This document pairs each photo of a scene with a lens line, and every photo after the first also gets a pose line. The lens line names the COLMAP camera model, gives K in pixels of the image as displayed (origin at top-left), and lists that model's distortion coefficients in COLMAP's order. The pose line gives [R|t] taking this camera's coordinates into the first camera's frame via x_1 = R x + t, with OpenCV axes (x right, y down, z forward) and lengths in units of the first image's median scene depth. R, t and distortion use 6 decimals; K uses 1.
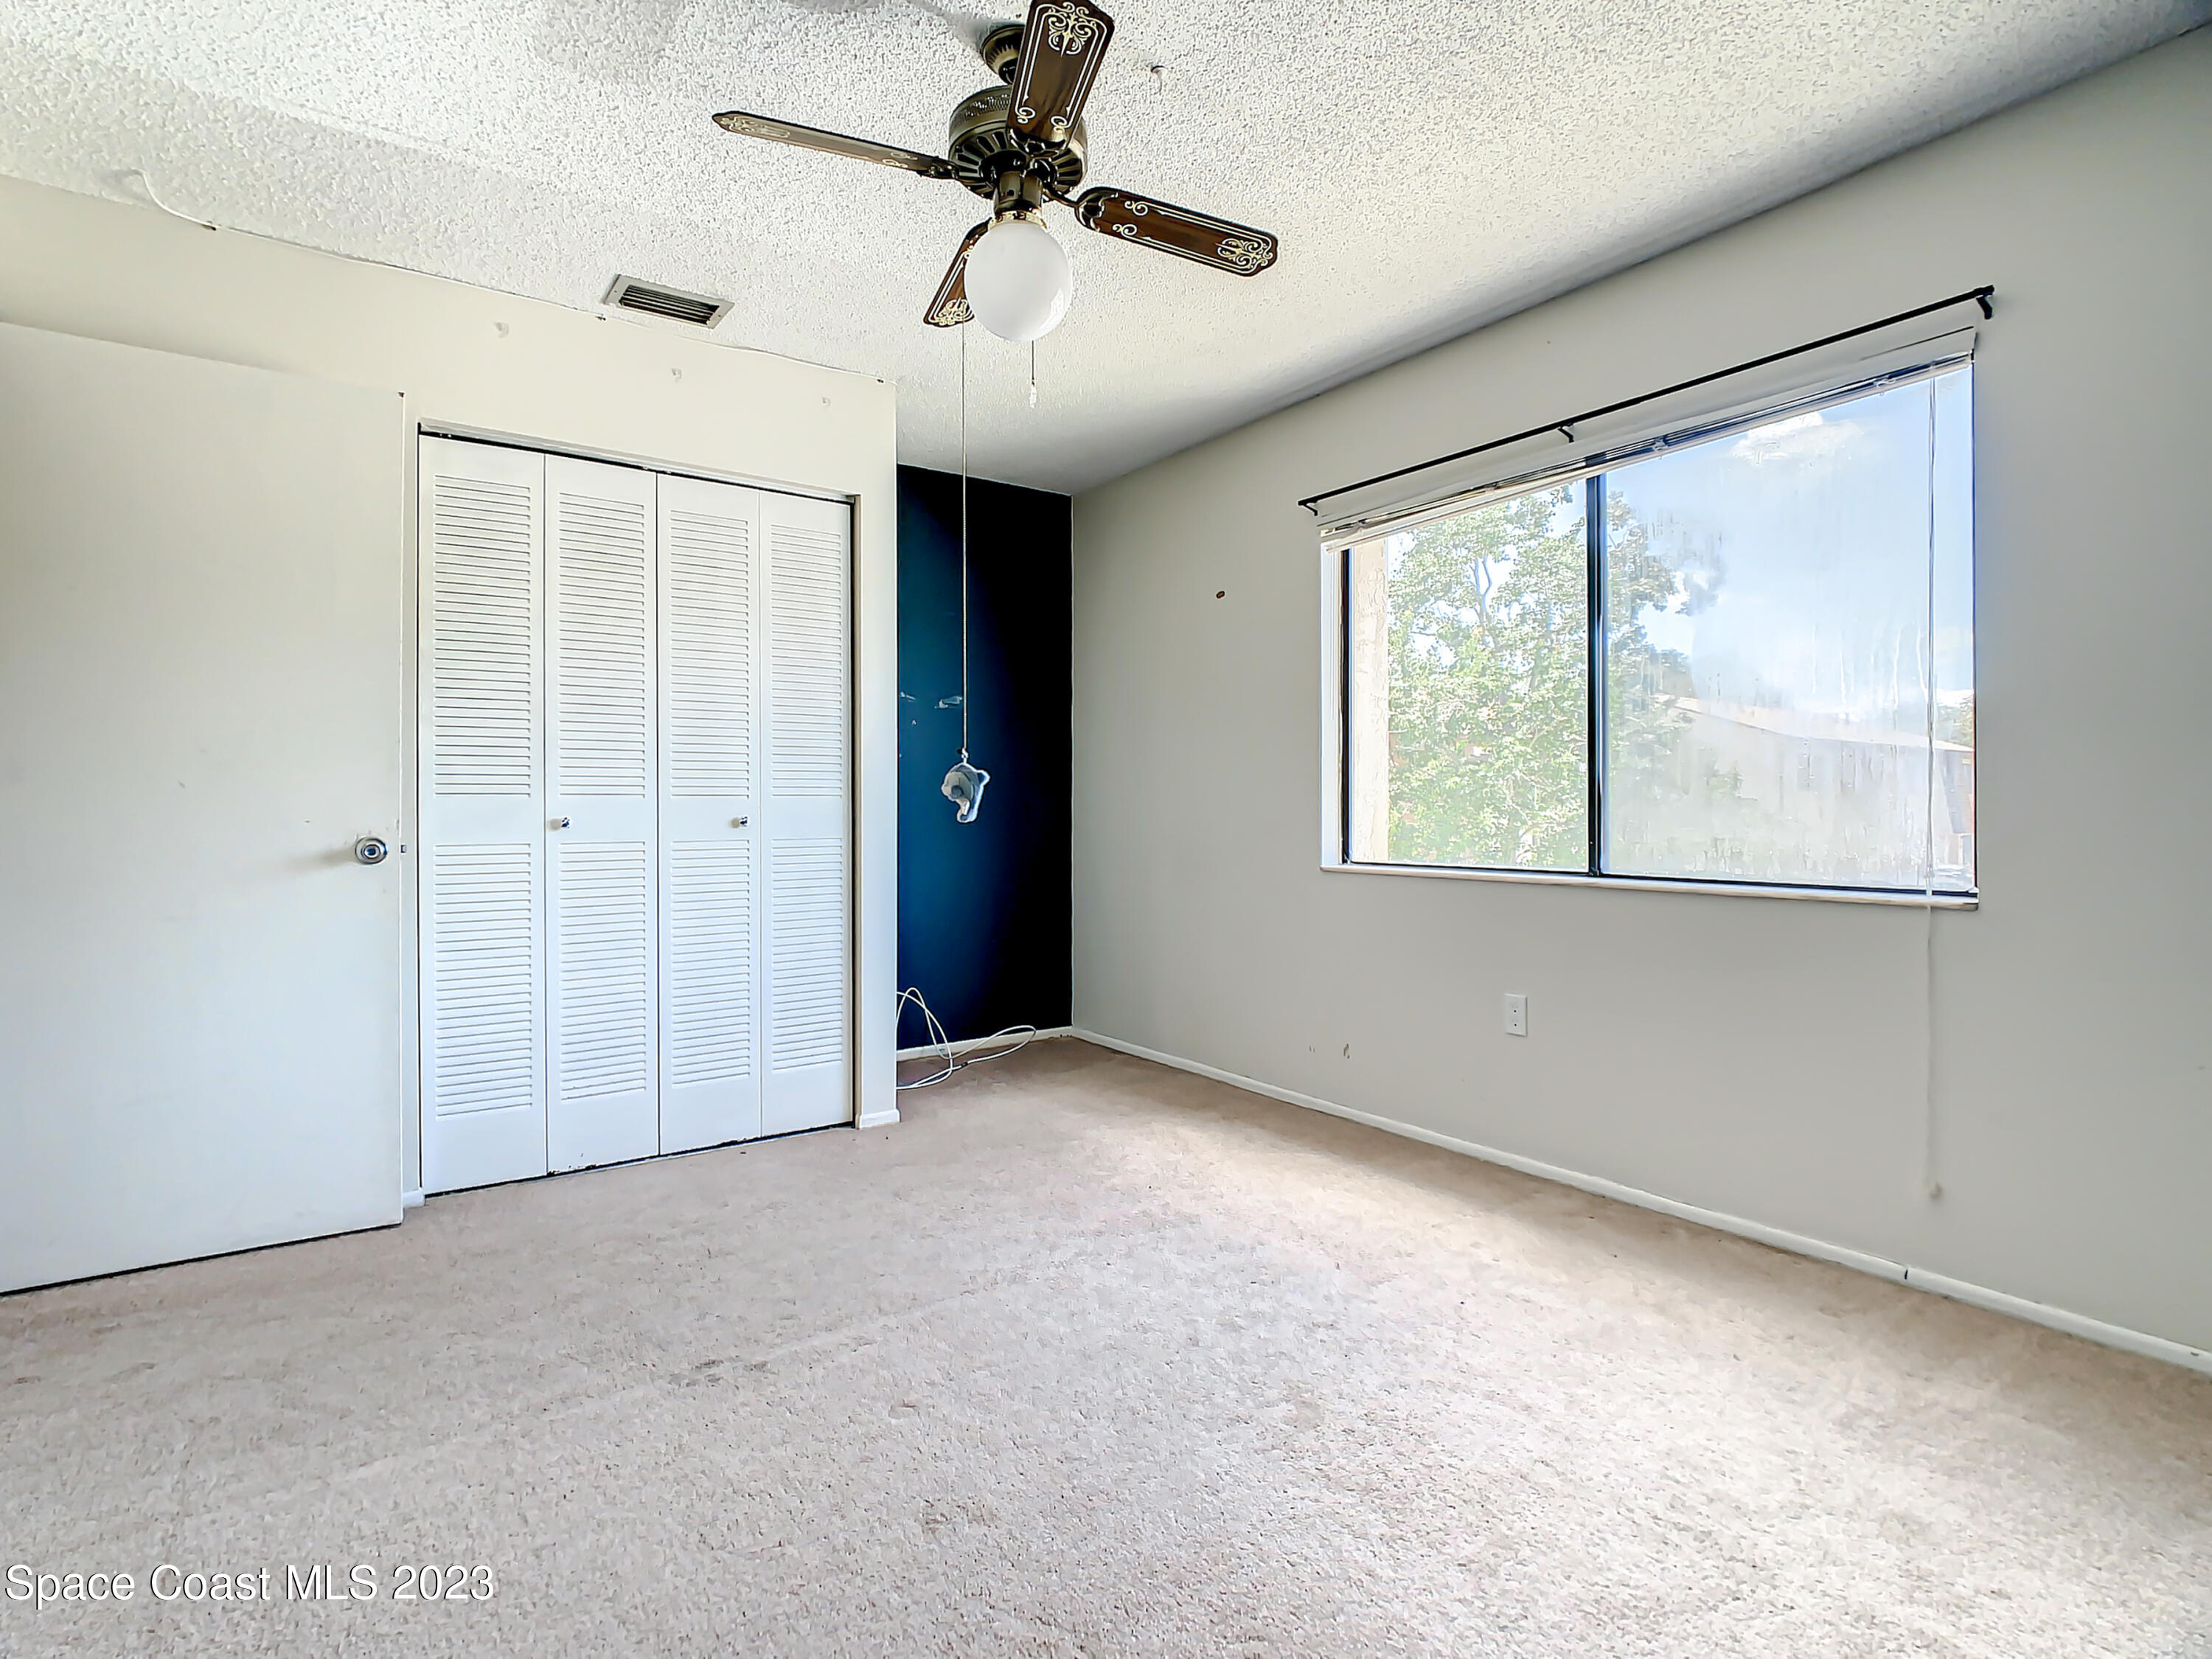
lens RADIAL K [[1117.6, 0, 1098.5], [0, 1117.6, 813.4], [0, 0, 1]] dist [-0.000523, 0.000051]
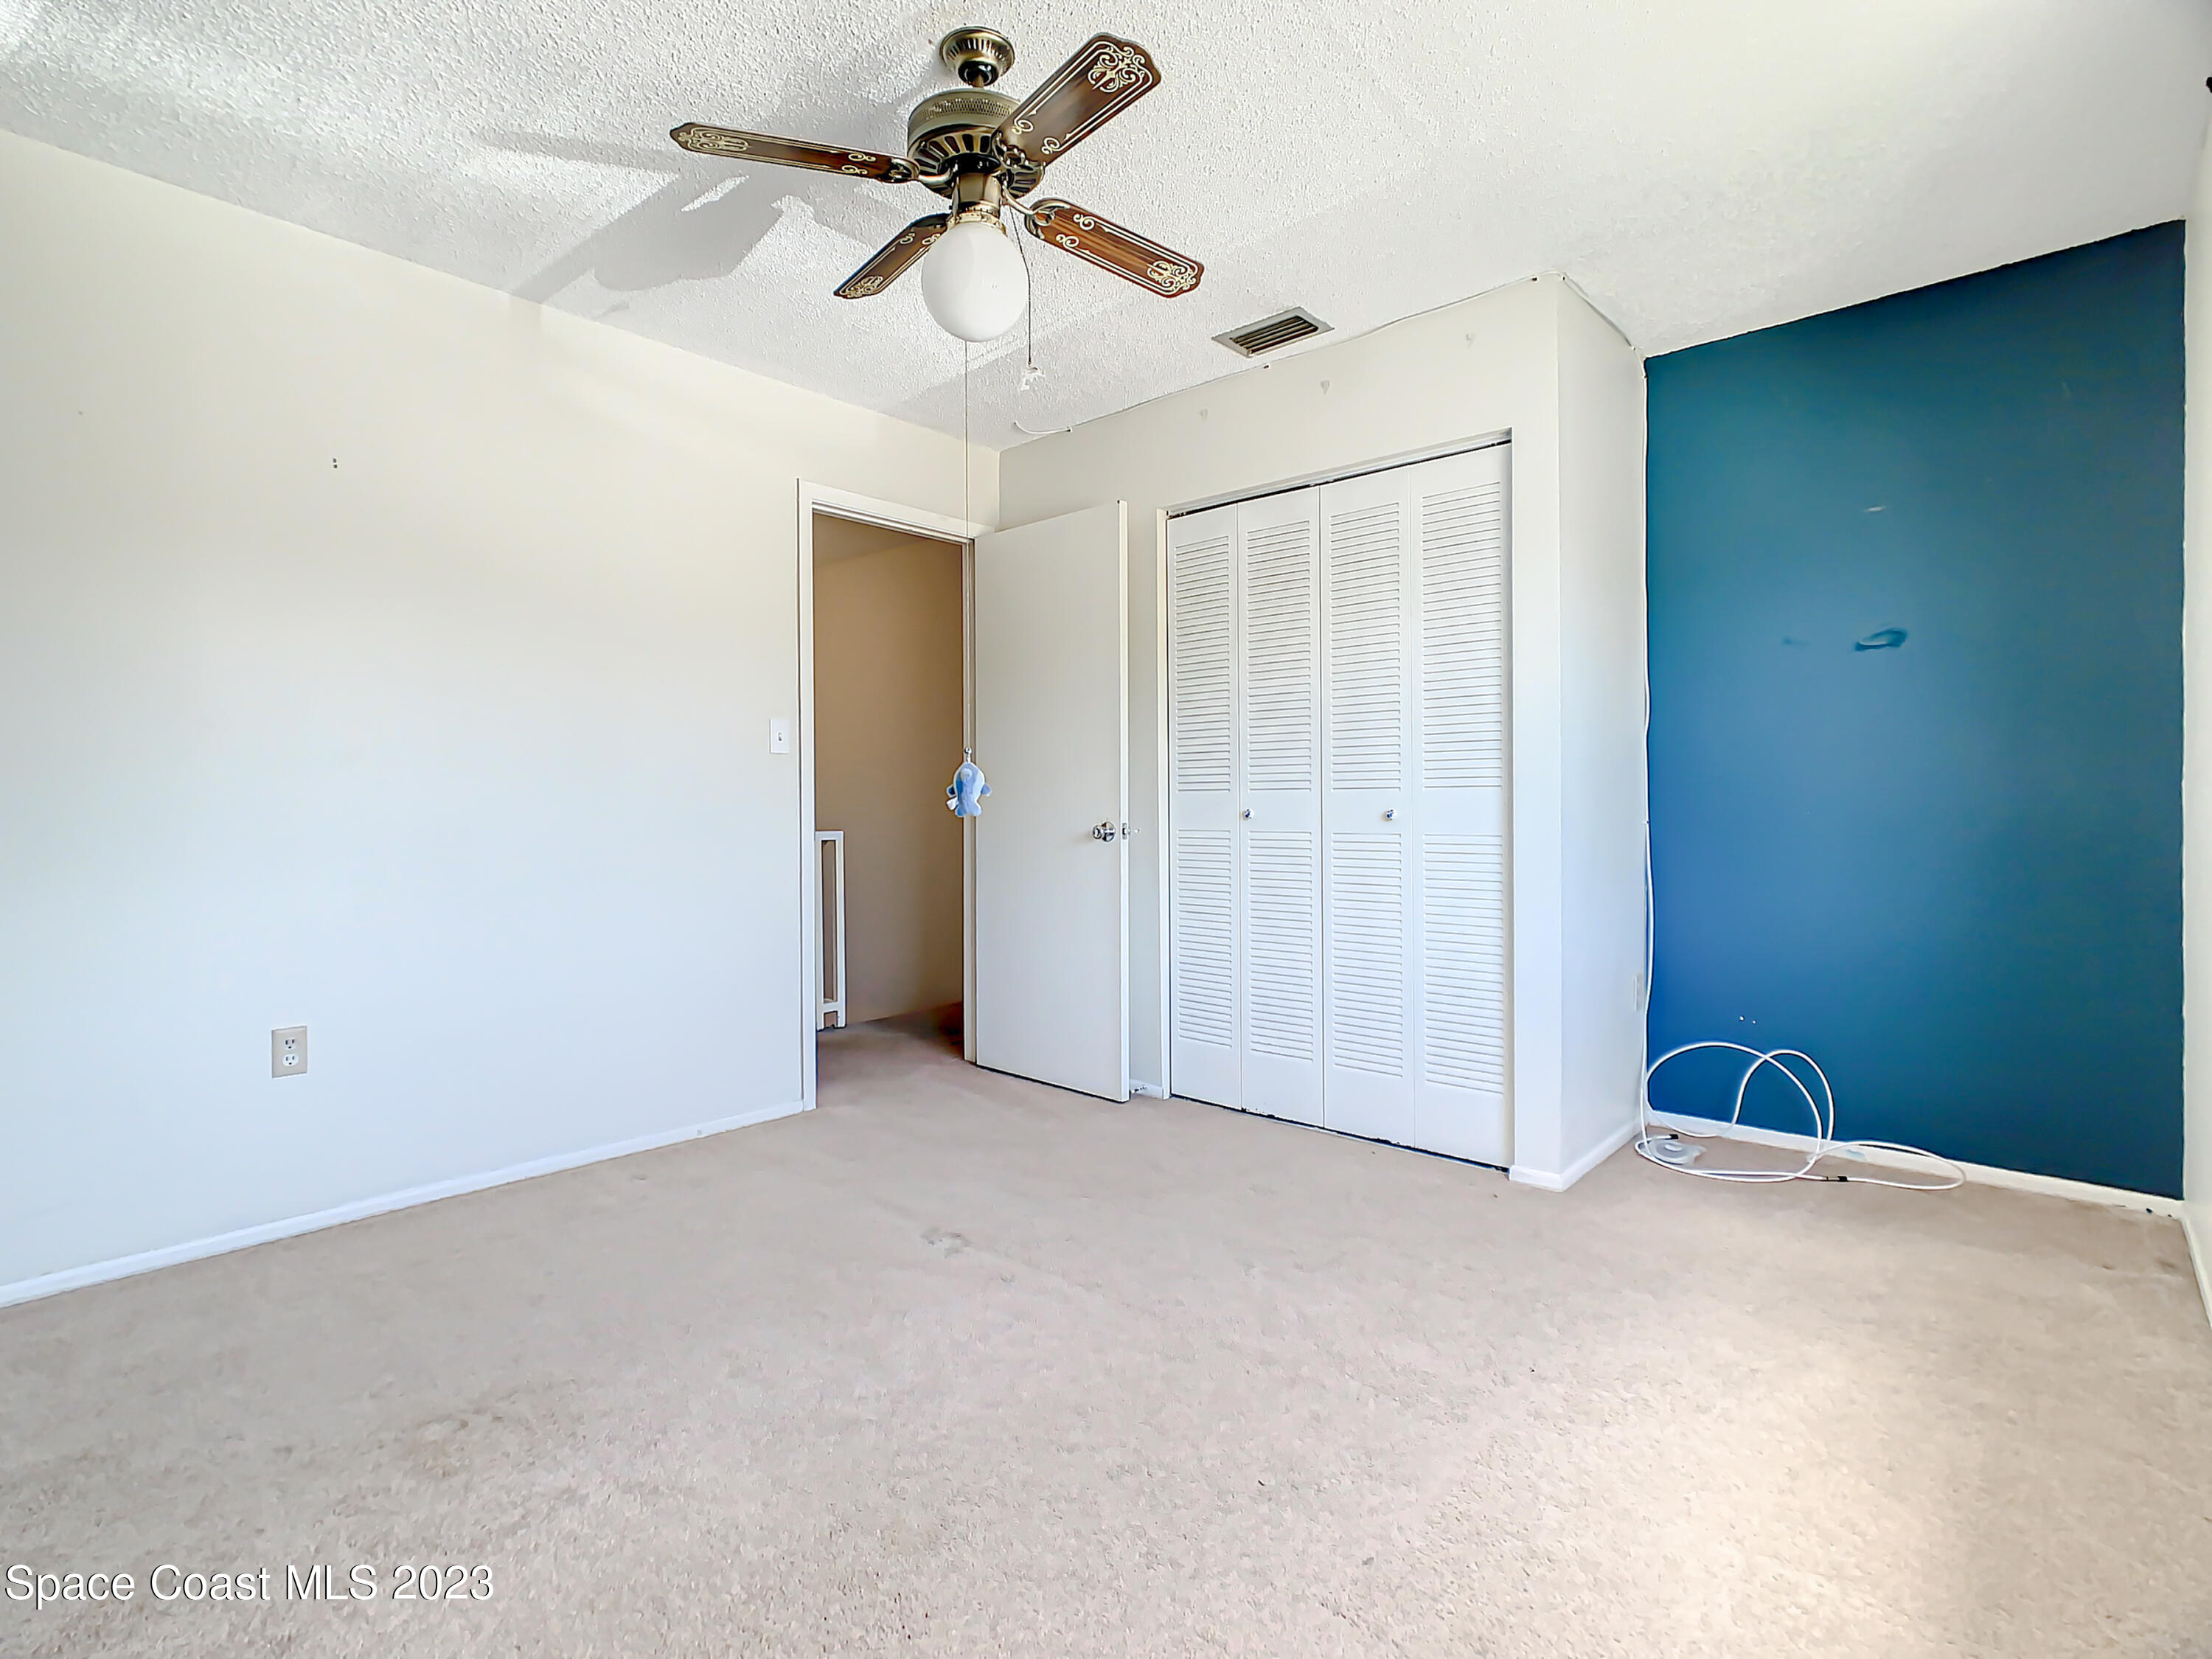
lens RADIAL K [[1117.6, 0, 1098.5], [0, 1117.6, 813.4], [0, 0, 1]] dist [-0.000523, 0.000051]
pose [[0.200907, 0.010343, -0.979556, 0.636855], [0.004817, 0.999922, 0.011546, -0.006718], [0.979598, -0.007039, 0.200842, 0.611076]]
